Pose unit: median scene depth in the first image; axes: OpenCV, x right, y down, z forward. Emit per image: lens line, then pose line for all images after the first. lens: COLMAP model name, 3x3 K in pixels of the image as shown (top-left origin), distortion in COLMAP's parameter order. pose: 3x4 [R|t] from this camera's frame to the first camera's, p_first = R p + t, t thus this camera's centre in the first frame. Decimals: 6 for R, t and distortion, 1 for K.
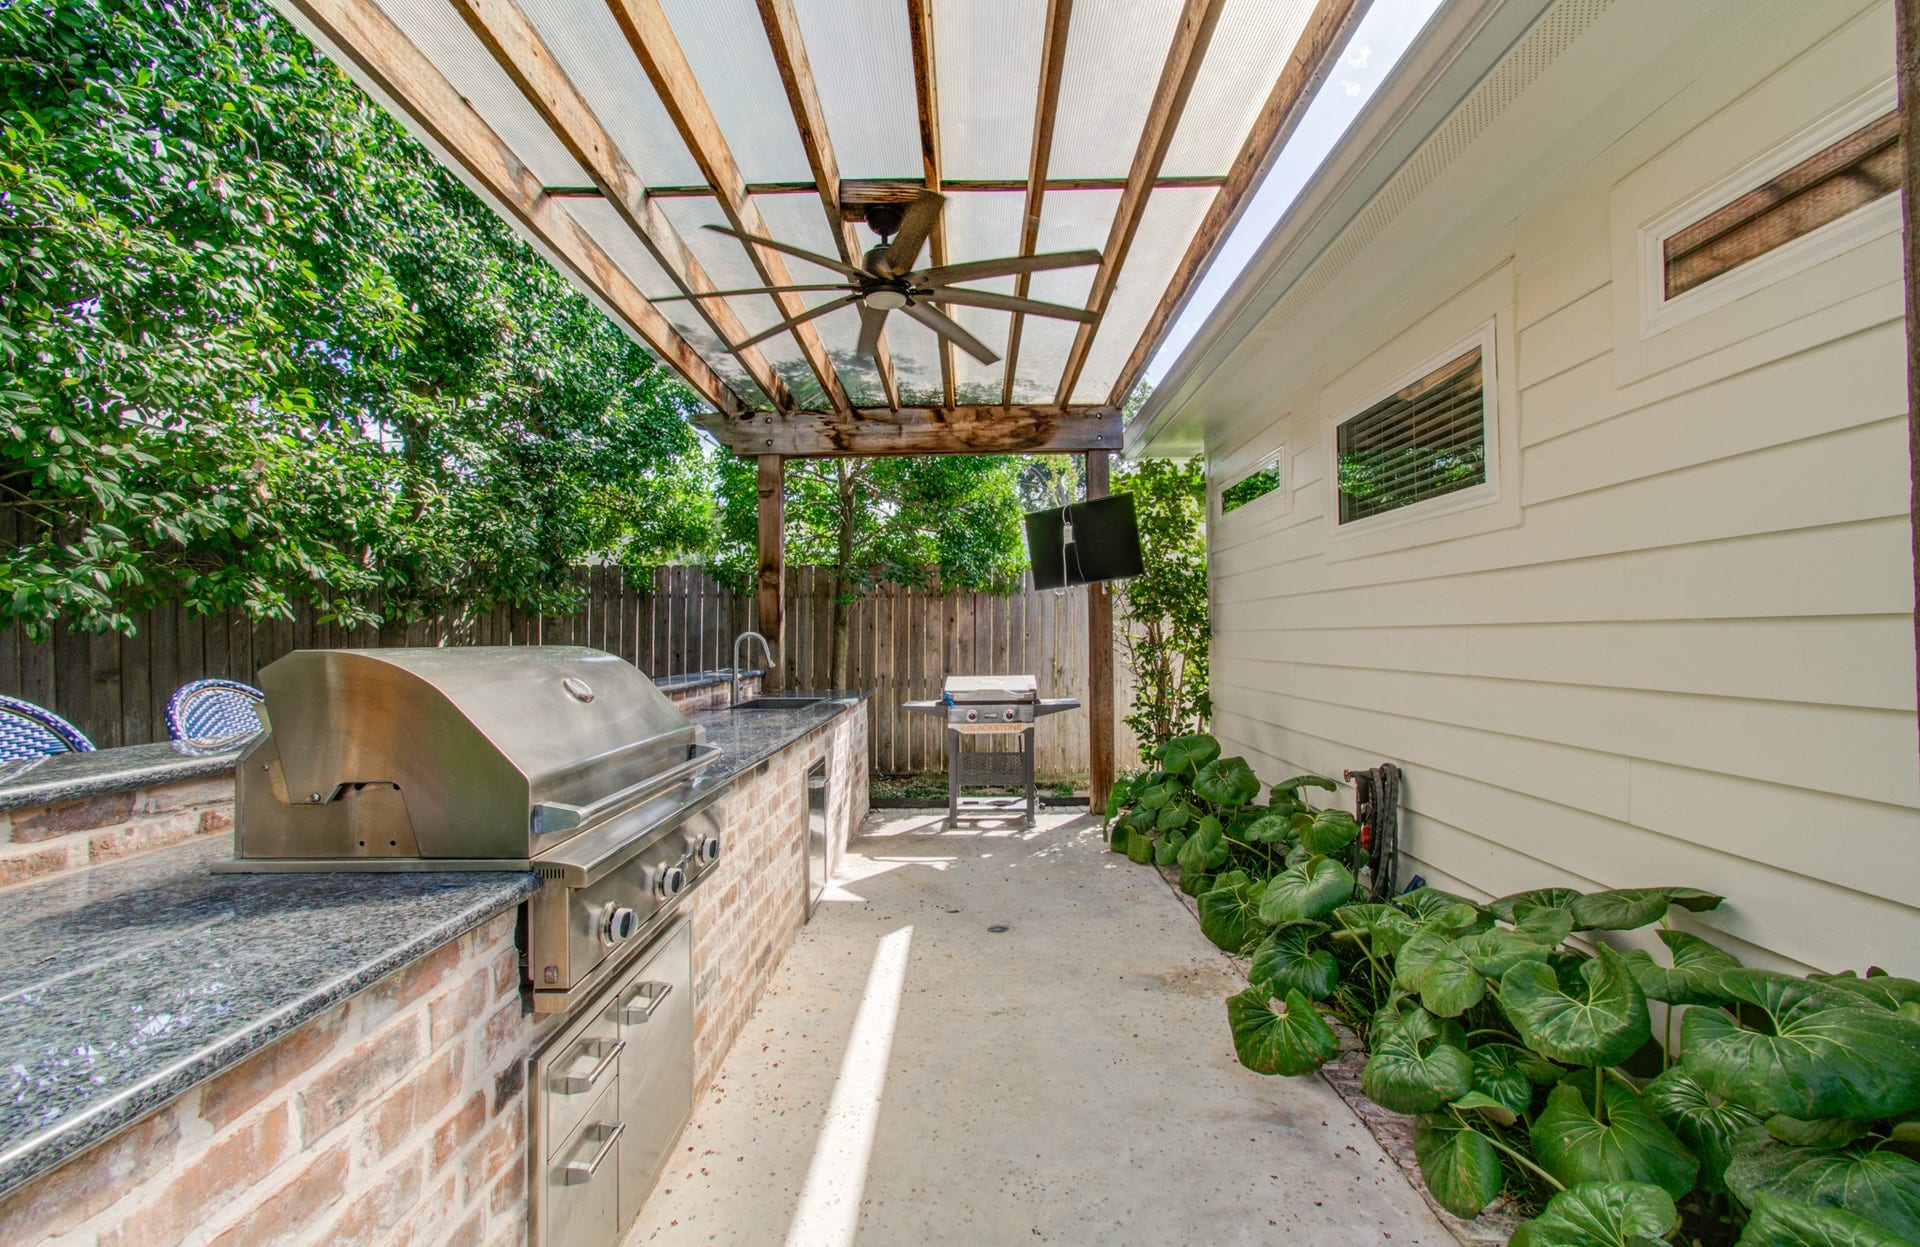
lens RADIAL K [[817.5, 0, 959.9], [0, 817.5, 634.1], [0, 0, 1]] dist [-0.001248, 0.000355]
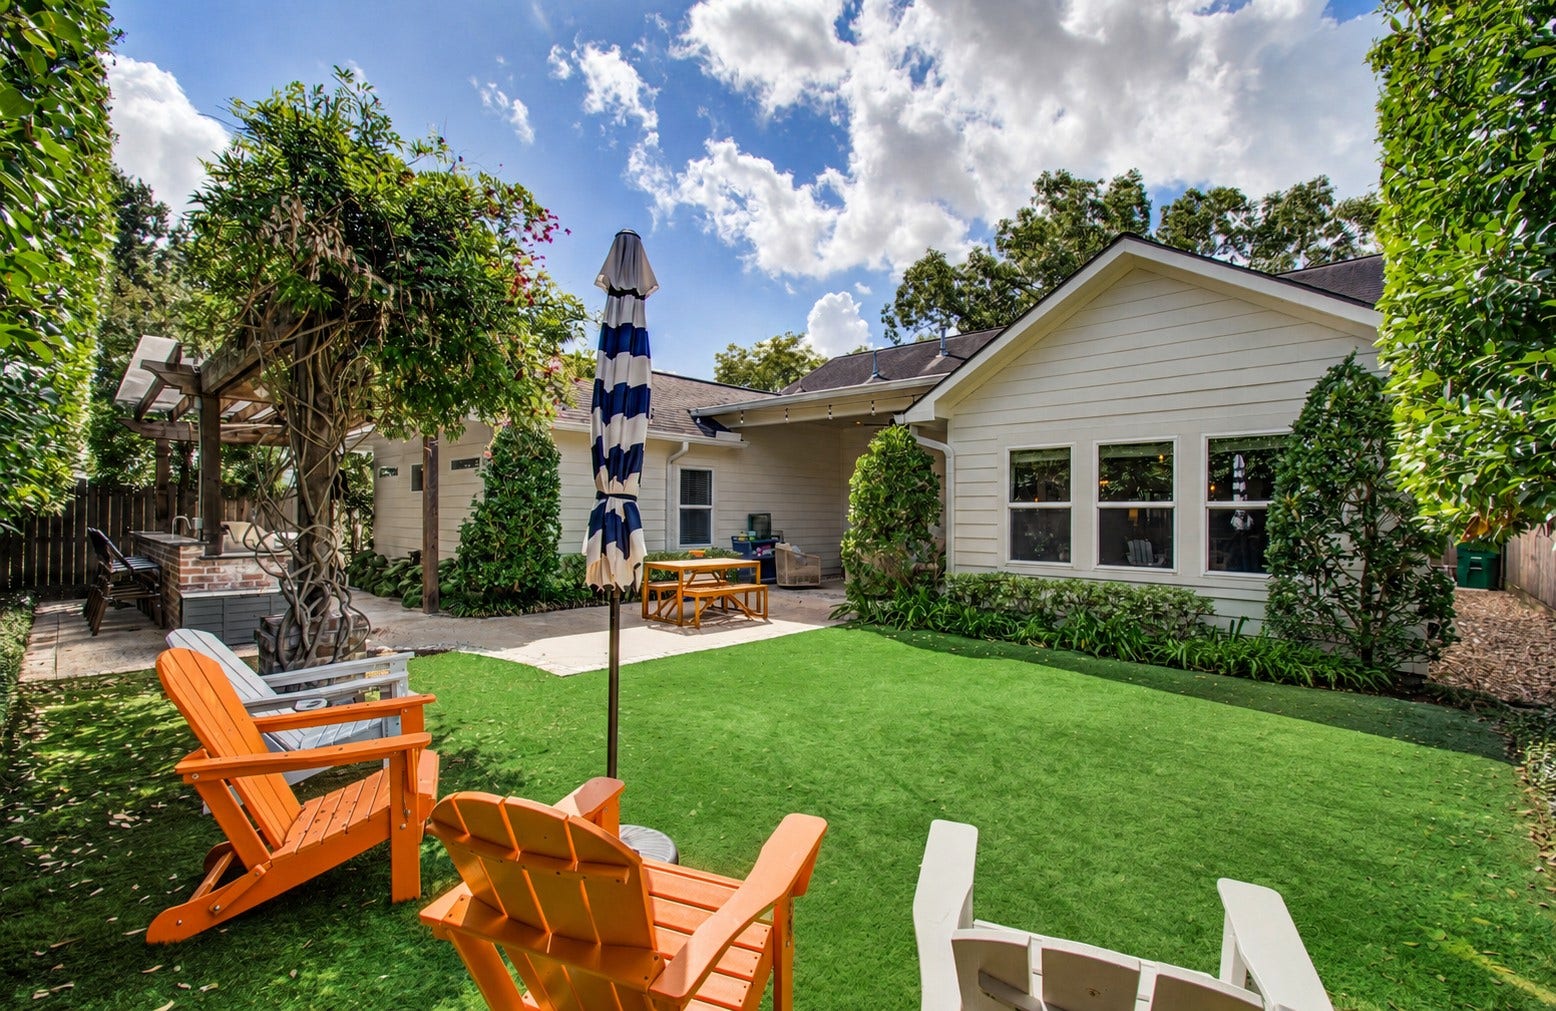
lens RADIAL K [[662.6, 0, 777.9], [0, 662.6, 514.1], [0, 0, 1]] dist [-0.001248, 0.000355]
pose [[0.676591, 0.017556, 0.736150, -0.434367], [-0.019789, 0.999788, -0.005656, -0.028930], [-0.736093, -0.010741, 0.676795, -1.578079]]
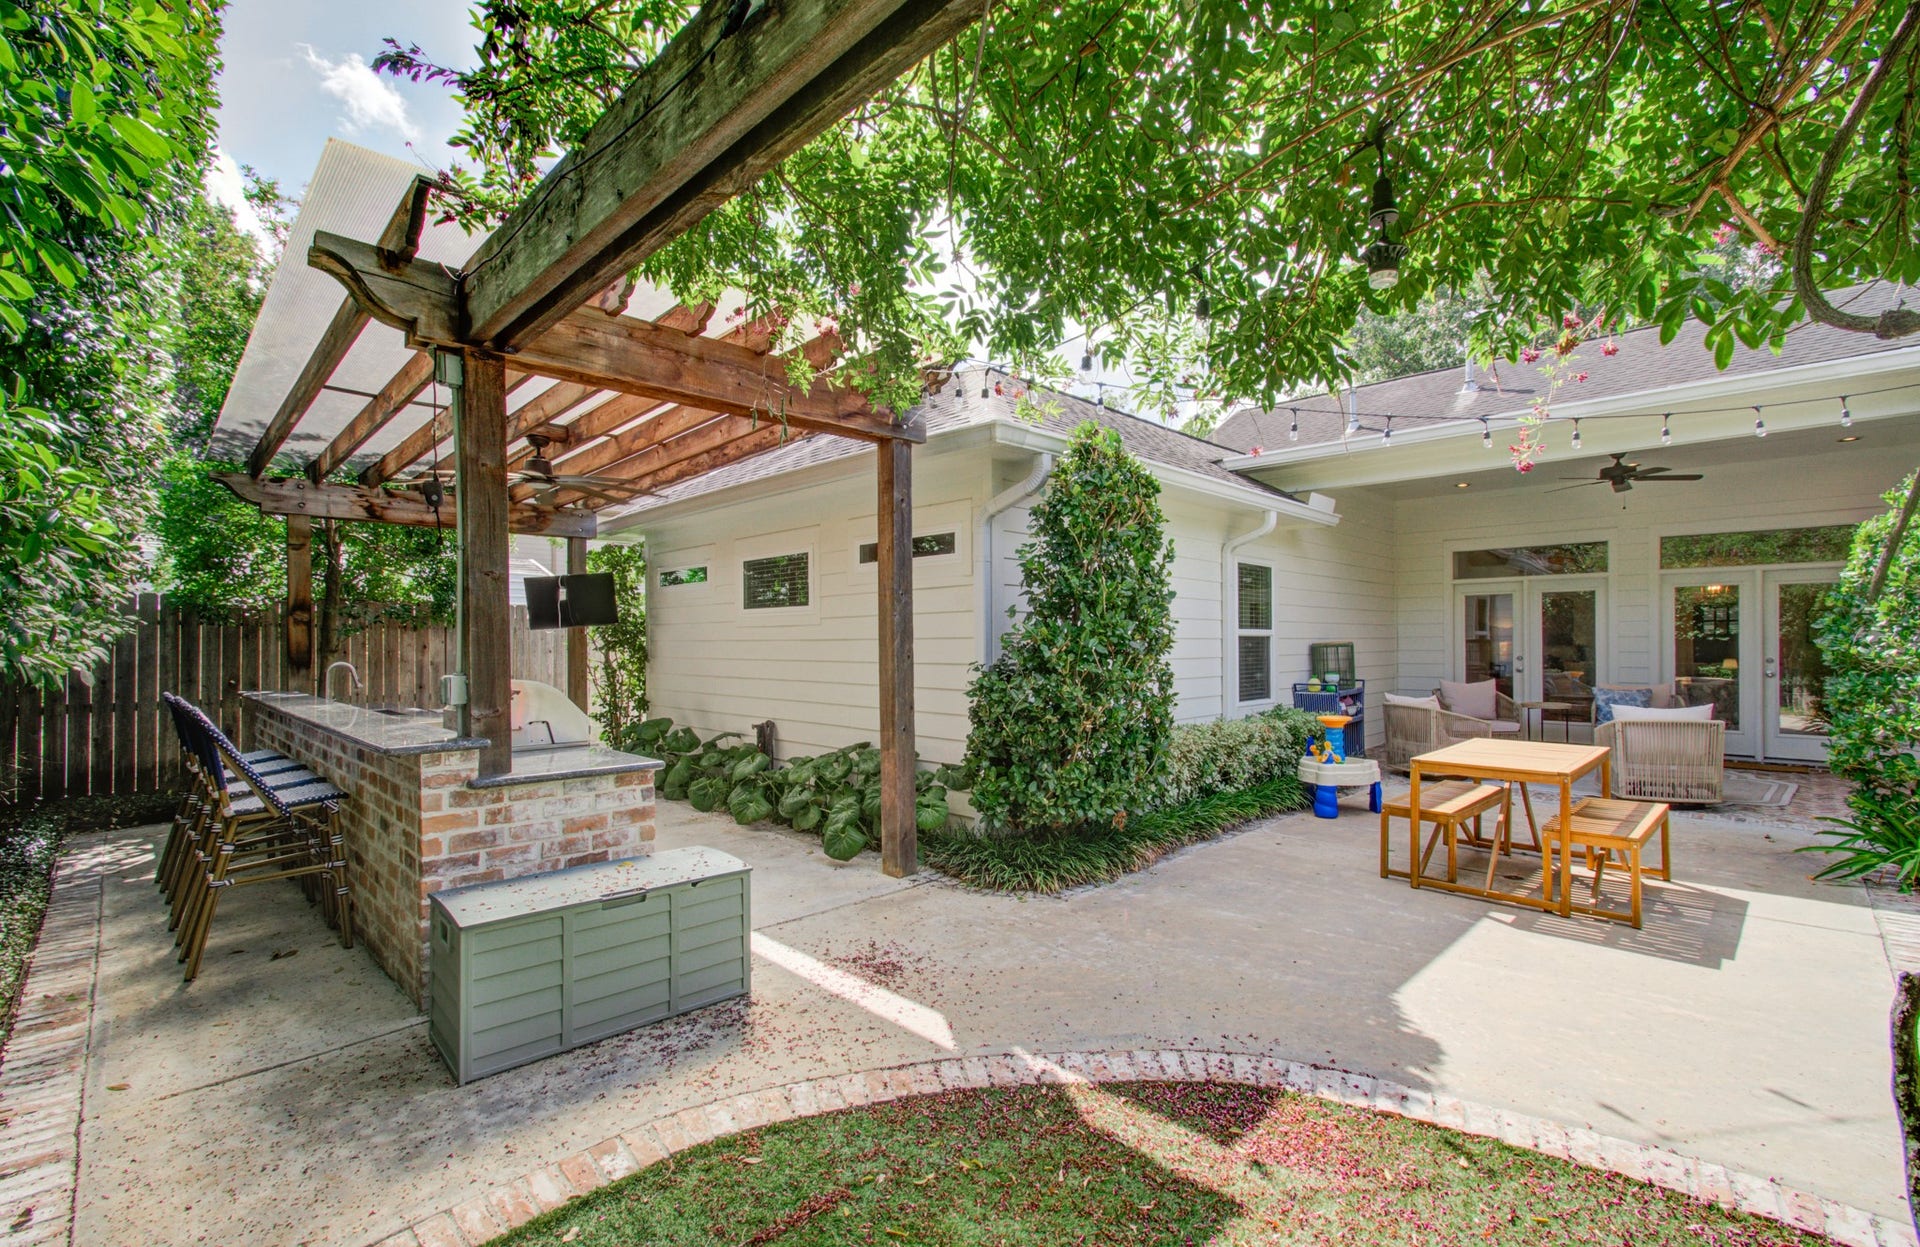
lens RADIAL K [[817.5, 0, 959.9], [0, 817.5, 634.1], [0, 0, 1]] dist [-0.001248, 0.000355]
pose [[0.695152, 0.014377, 0.718719, -0.422725], [-0.005406, 0.999876, -0.014772, -0.029360], [-0.718842, 0.006383, 0.695144, -0.549681]]
